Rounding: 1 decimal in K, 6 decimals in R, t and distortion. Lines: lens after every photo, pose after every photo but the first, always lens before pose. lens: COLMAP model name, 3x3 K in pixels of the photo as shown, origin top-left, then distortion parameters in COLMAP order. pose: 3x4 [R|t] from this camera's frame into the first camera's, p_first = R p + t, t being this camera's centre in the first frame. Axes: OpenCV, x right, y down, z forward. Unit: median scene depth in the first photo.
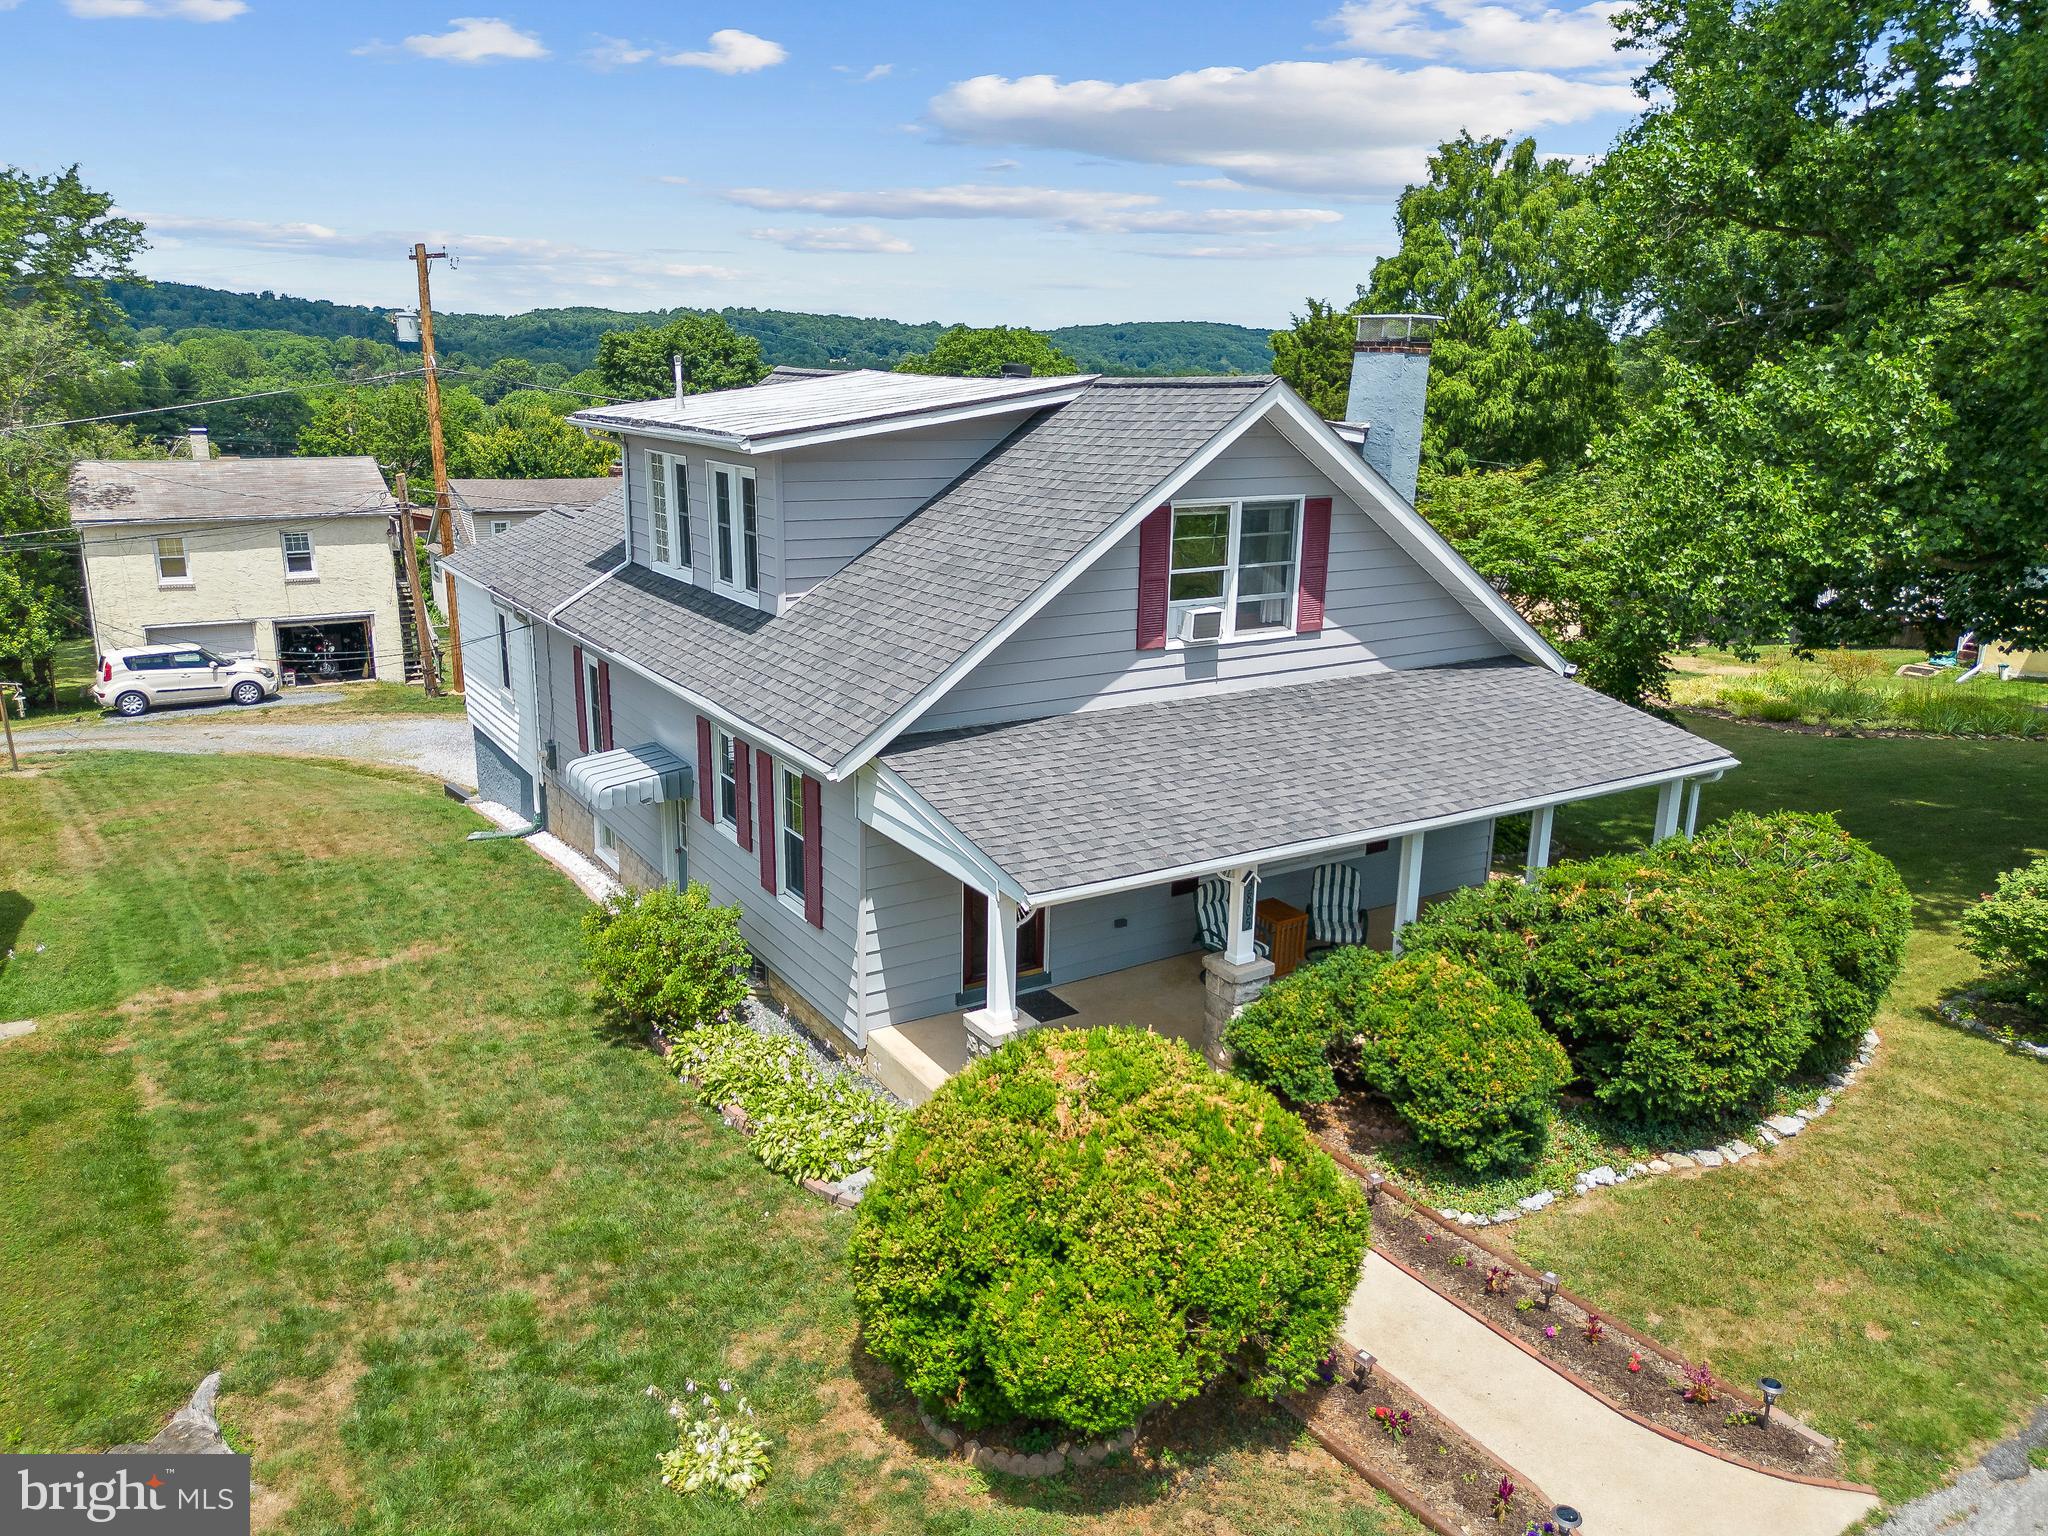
lens RADIAL K [[1435.8, 0, 915.4], [0, 1435.8, 770.3], [0, 0, 1]] dist [0.042498, -0.006104]
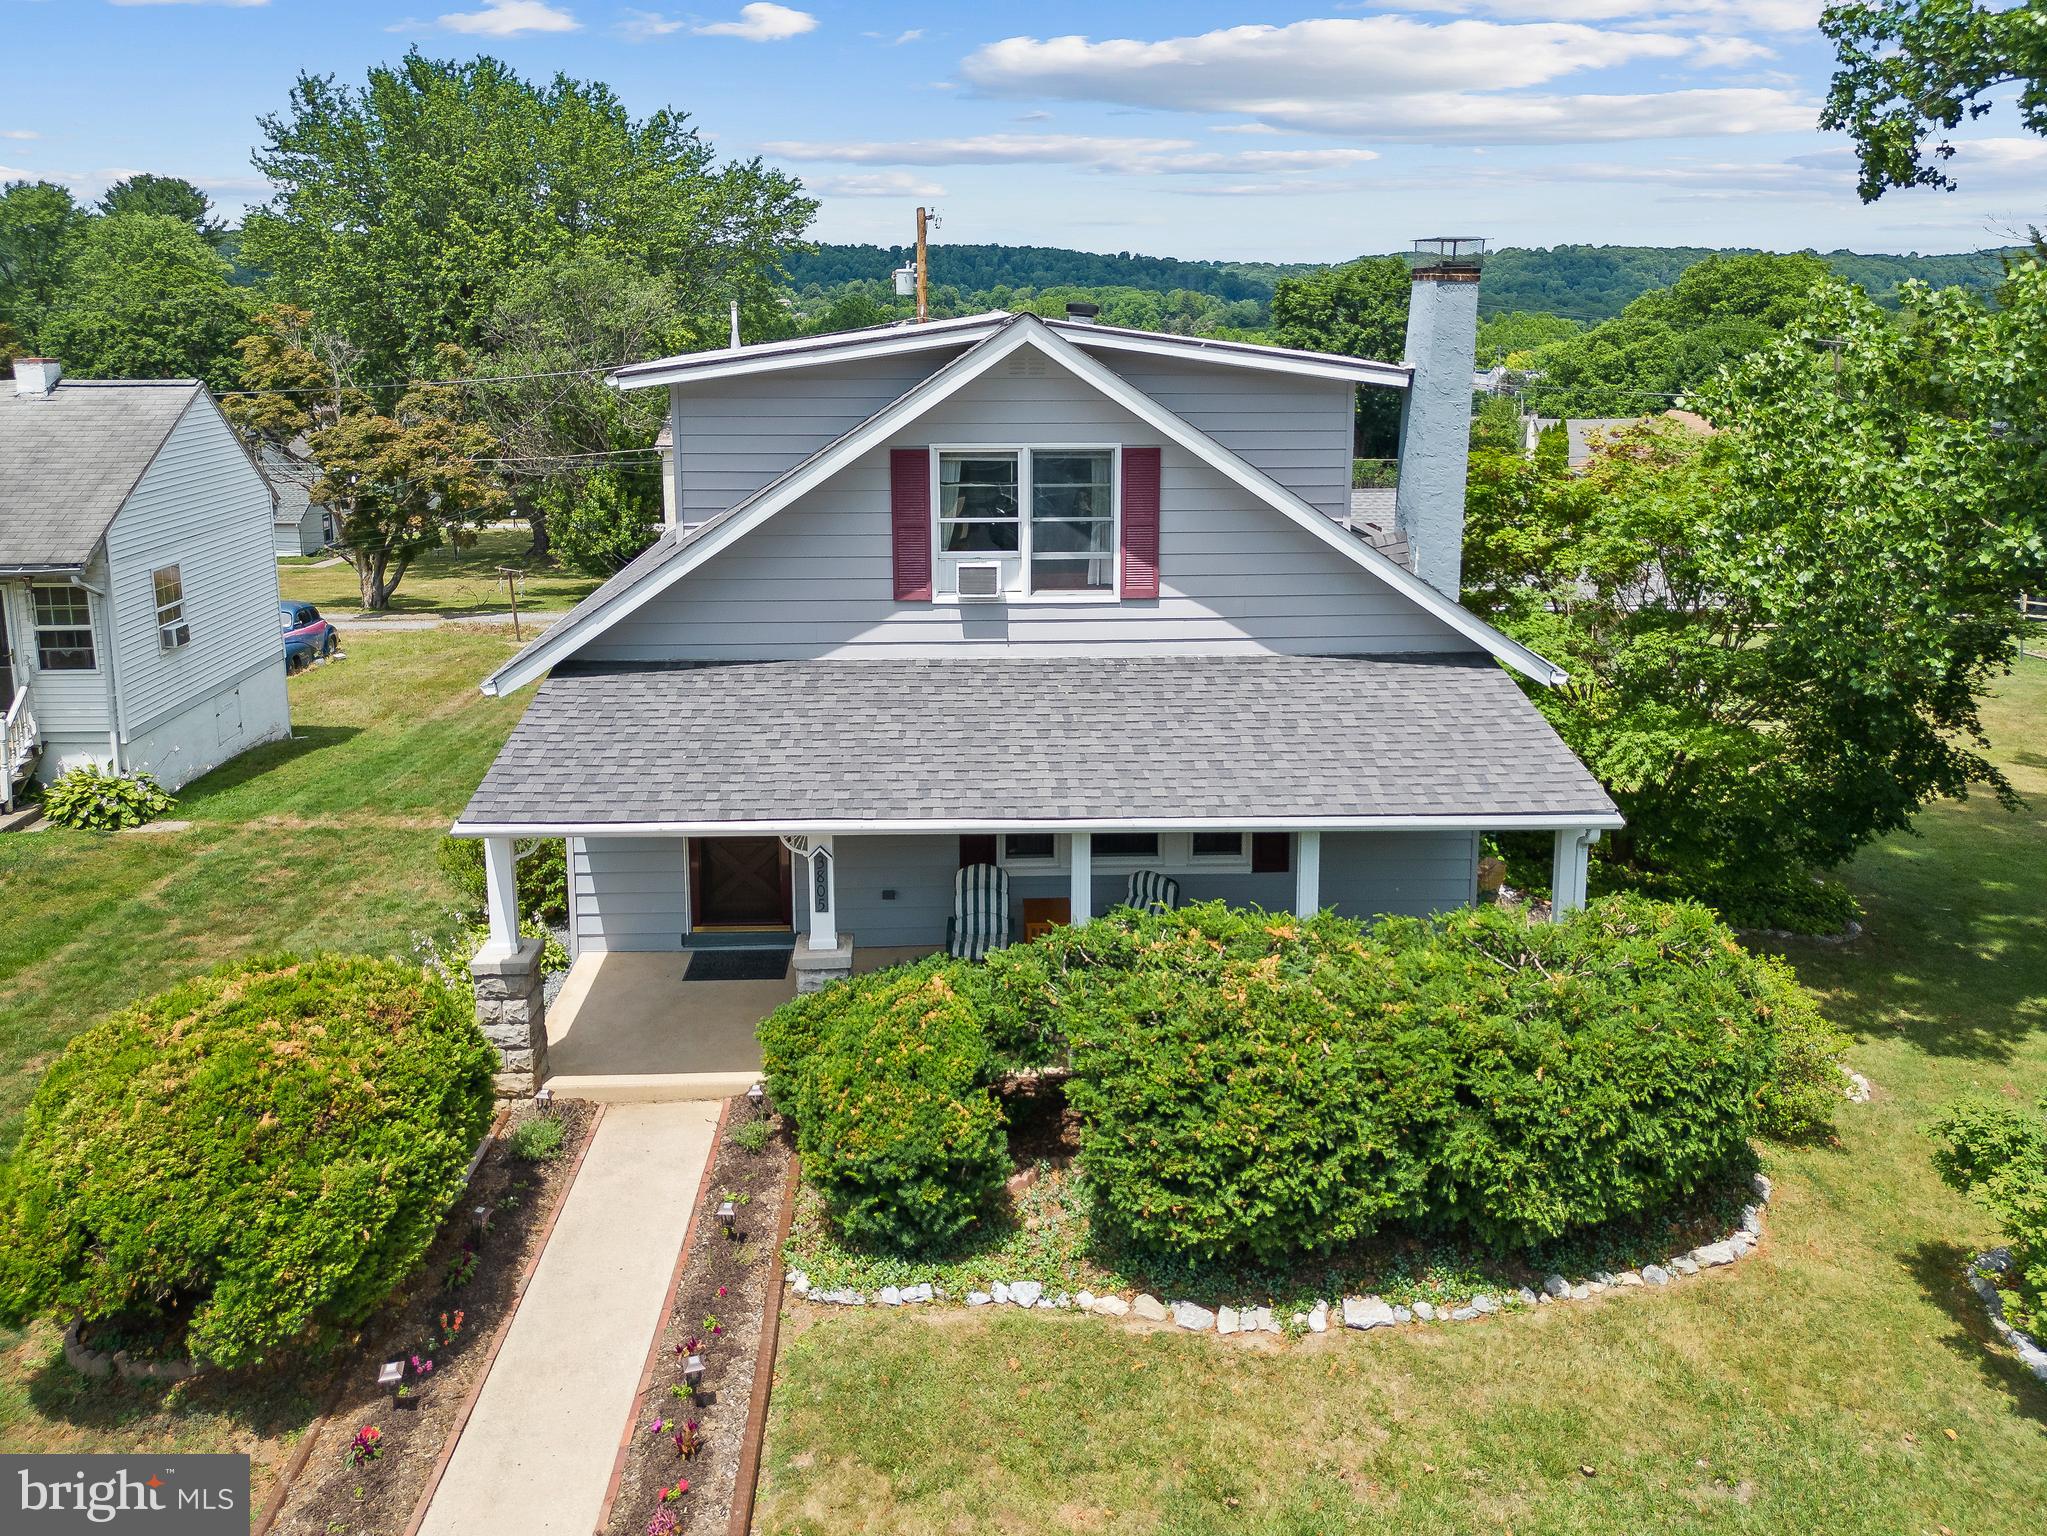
lens RADIAL K [[1439.4, 0, 1023.8], [0, 1439.4, 620.1], [0, 0, 1]] dist [0.077680, -0.056256]
pose [[0.872198, 0.087400, -0.481282, 0.649619], [-0.117527, 0.992530, -0.032745, -0.047843], [0.474825, 0.085123, 0.875954, 0.209851]]
